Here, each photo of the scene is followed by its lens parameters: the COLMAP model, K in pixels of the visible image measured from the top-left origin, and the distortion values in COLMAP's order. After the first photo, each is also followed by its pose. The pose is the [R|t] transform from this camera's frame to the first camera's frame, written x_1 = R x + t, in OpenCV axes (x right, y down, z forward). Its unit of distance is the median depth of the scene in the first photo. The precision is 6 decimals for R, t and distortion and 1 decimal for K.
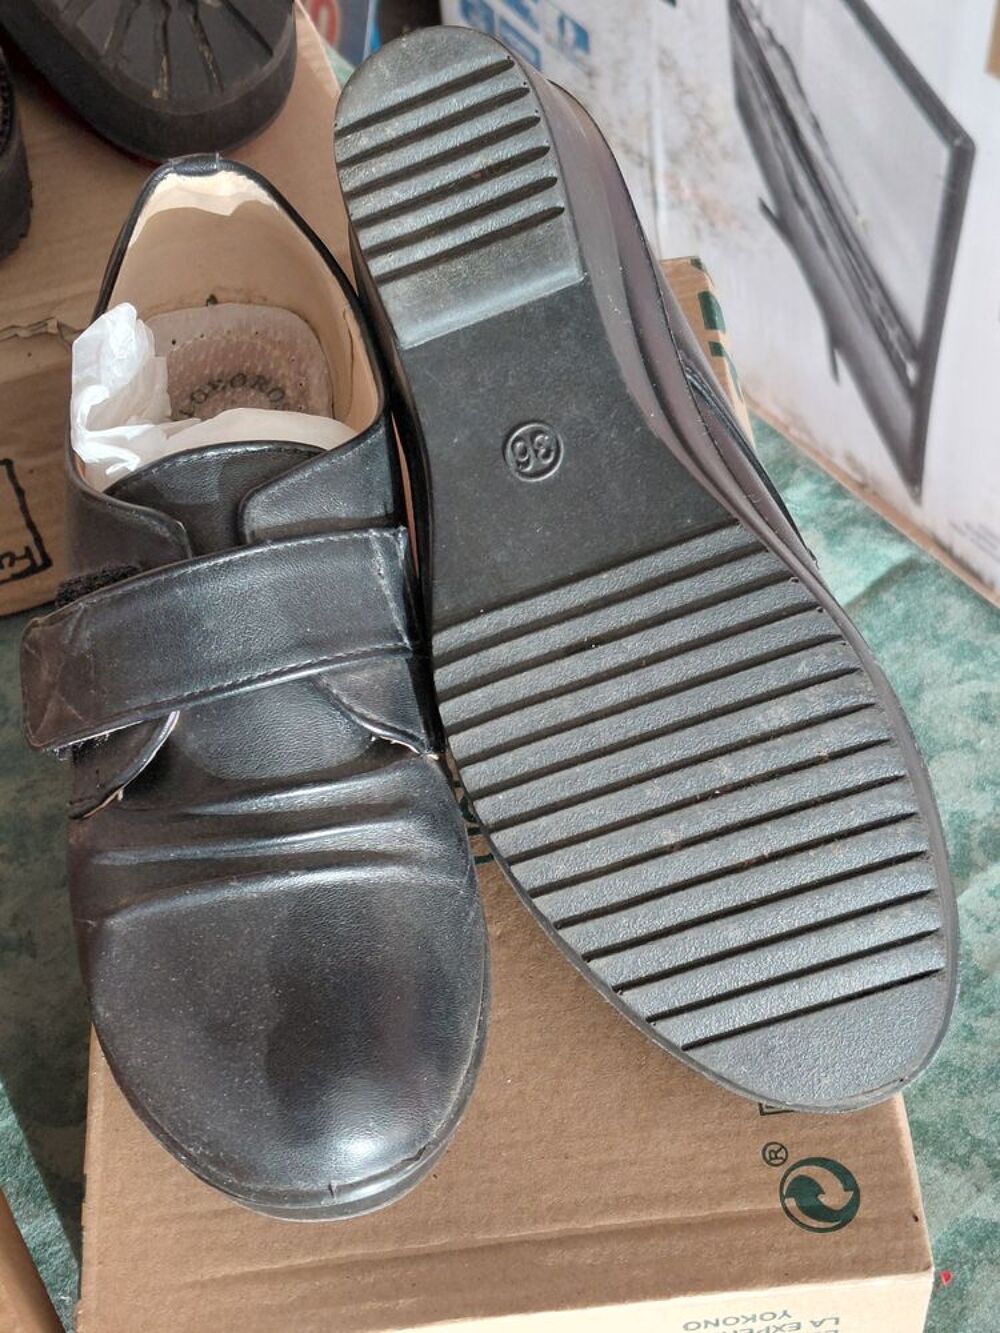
lens RADIAL K [[1970.6, 0, 522.9], [0, 1970.6, 635.0], [0, 0, 1]] dist [0.112447, 0.000000]
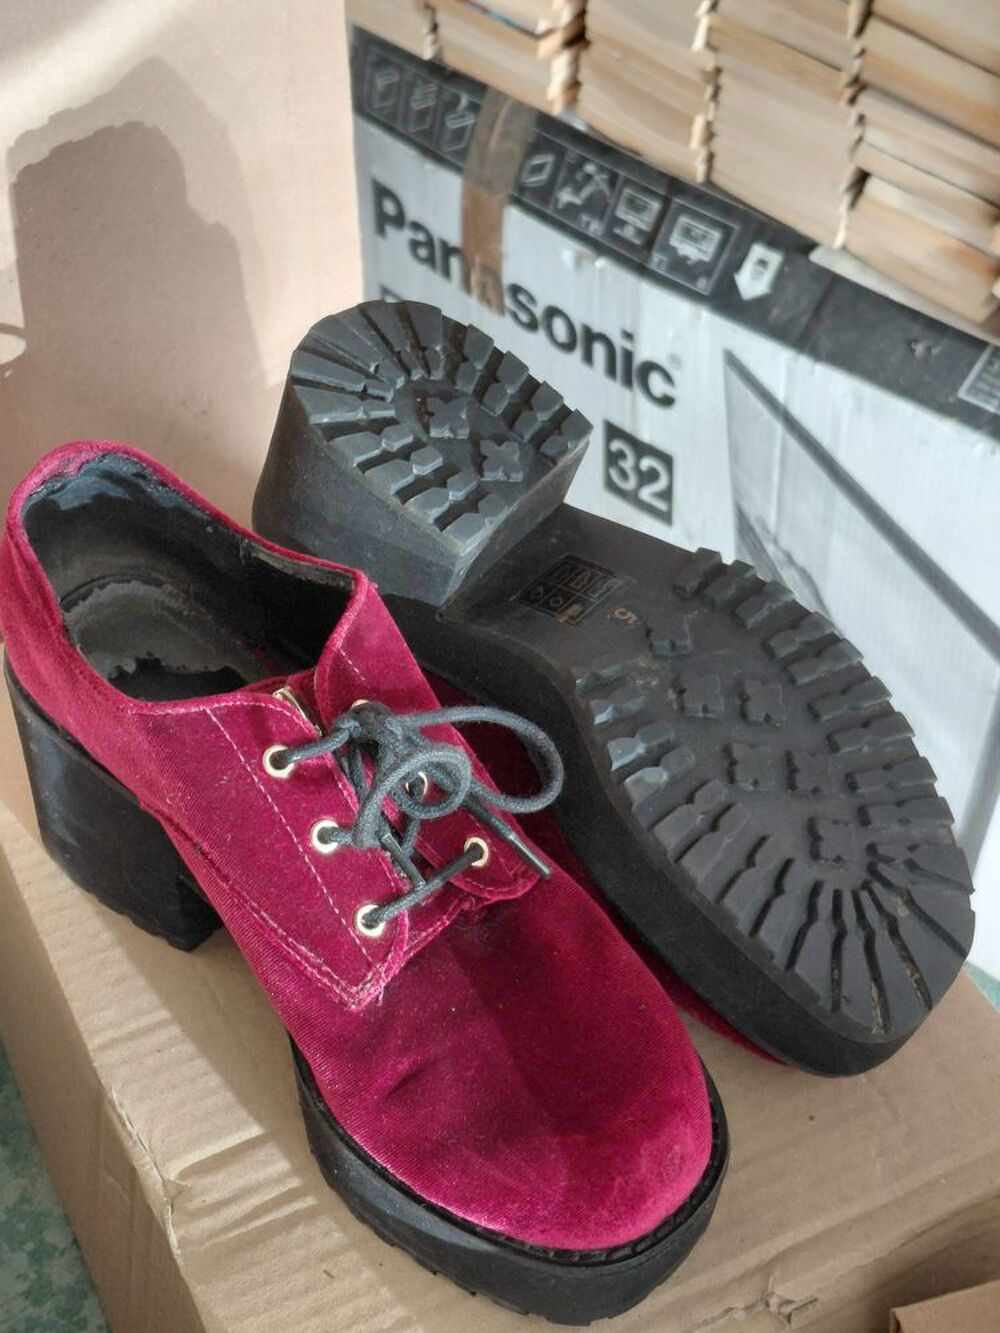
lens RADIAL K [[1927.4, 0, 494.8], [0, 1927.4, 658.2], [0, 0, 1]] dist [0.183560, 0.000000]
pose [[0.983507, -0.087669, 0.158203, -0.685237], [0.109628, 0.984640, -0.135886, -0.482785], [-0.143860, 0.150989, 0.978012, 0.208943]]
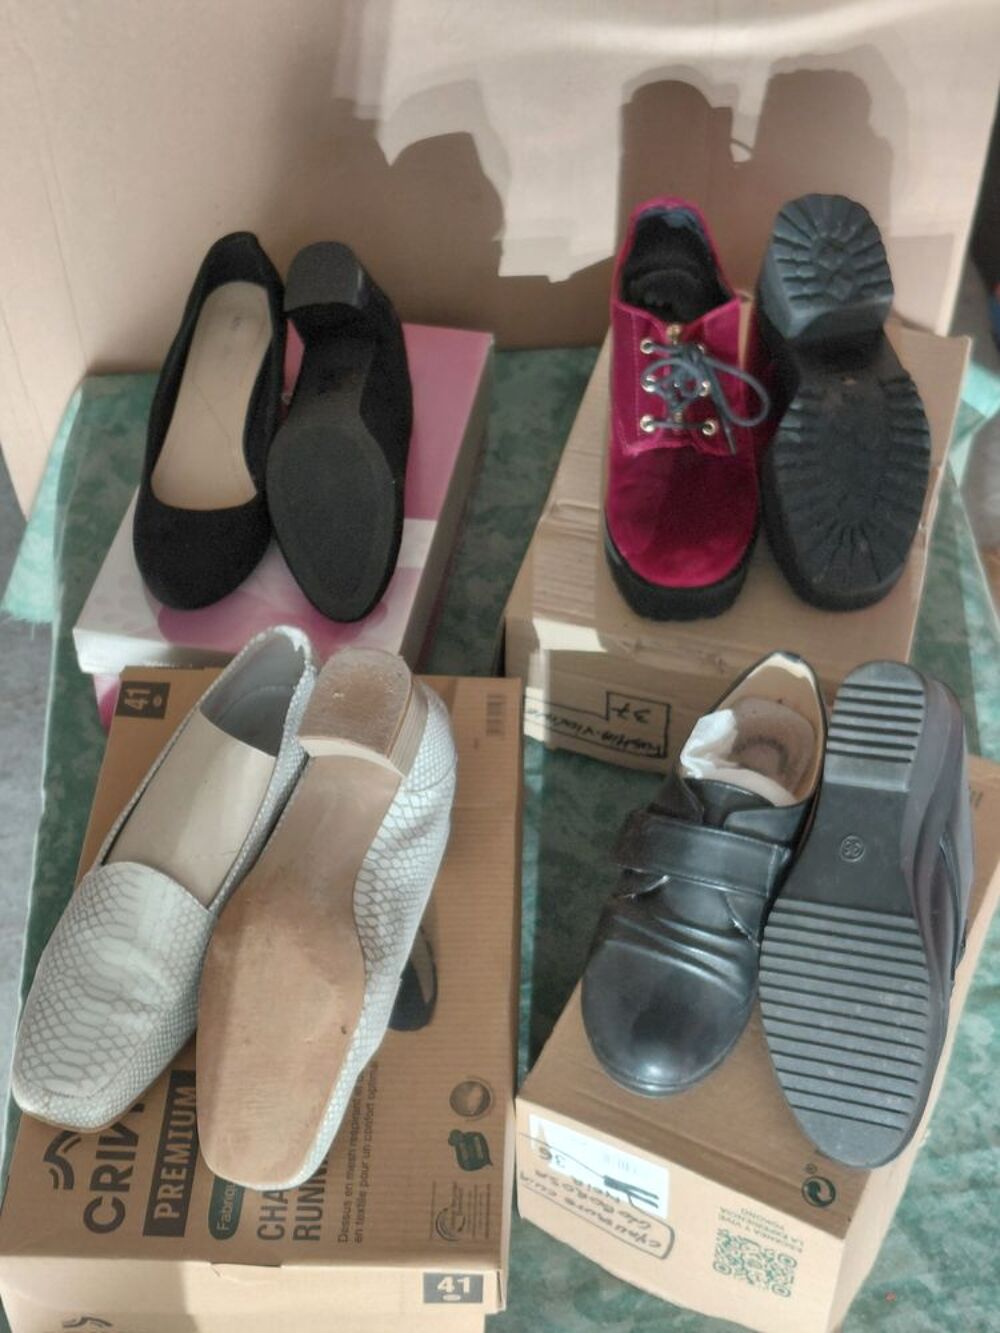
lens RADIAL K [[1970.6, 0, 487.8], [0, 1970.6, 637.4], [0, 0, 1]] dist [0.112447, 0.000000]
pose [[0.843466, 0.424749, -0.328867, 0.307278], [-0.438198, 0.898152, 0.036138, -0.213689], [0.310722, 0.113628, 0.943684, -1.373331]]
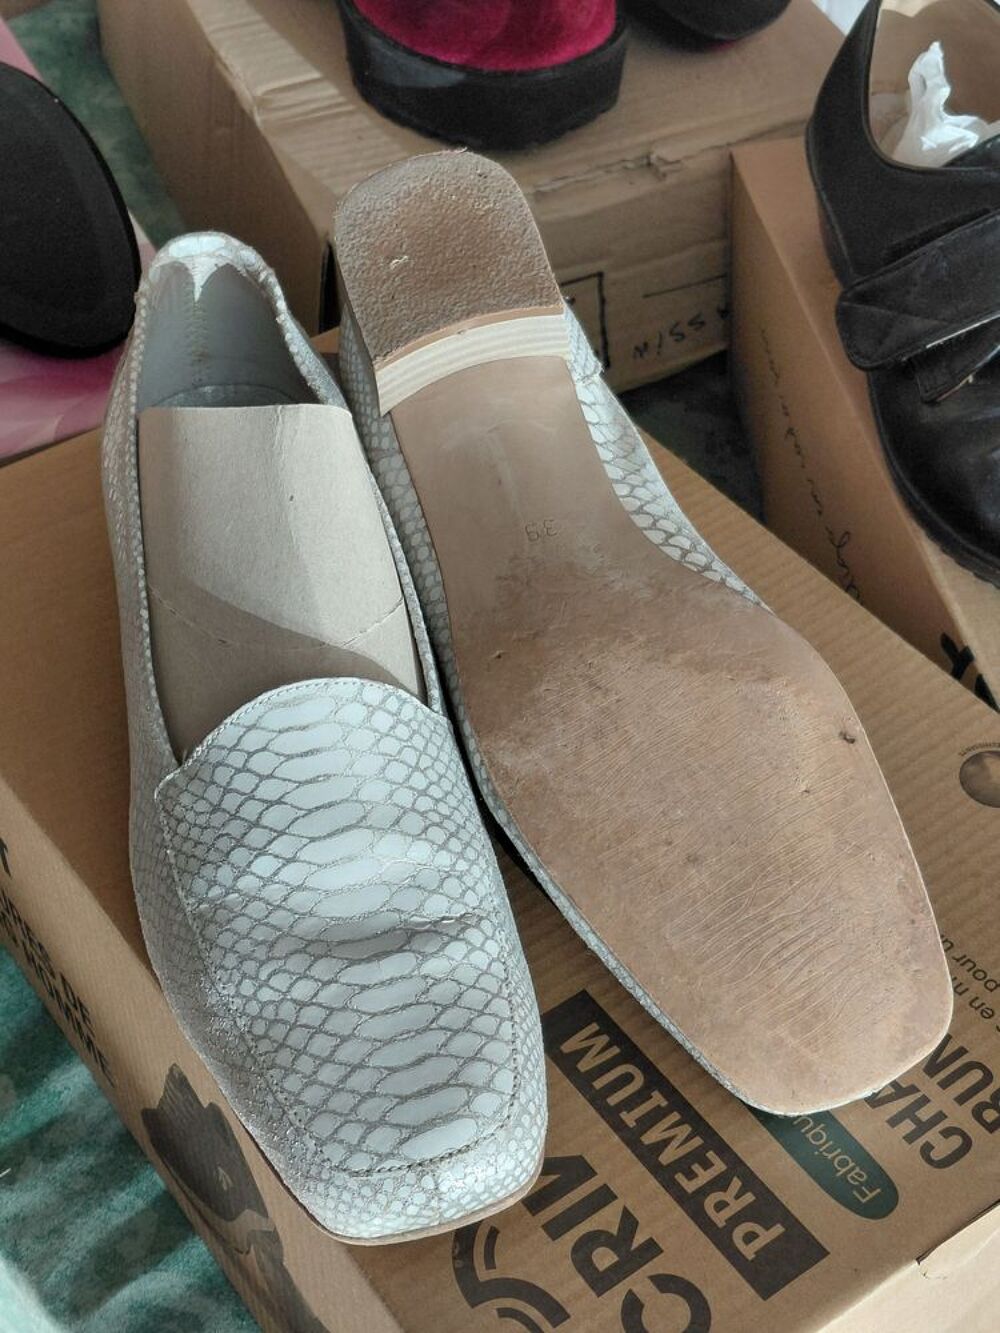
lens RADIAL K [[1970.6, 0, 490.0], [0, 1970.6, 661.3], [0, 0, 1]] dist [0.112447, 0.000000]
pose [[0.995277, -0.042307, 0.087372, -0.689100], [0.047760, 0.996976, -0.061293, 0.358311], [-0.084514, 0.065177, 0.994288, -0.366957]]
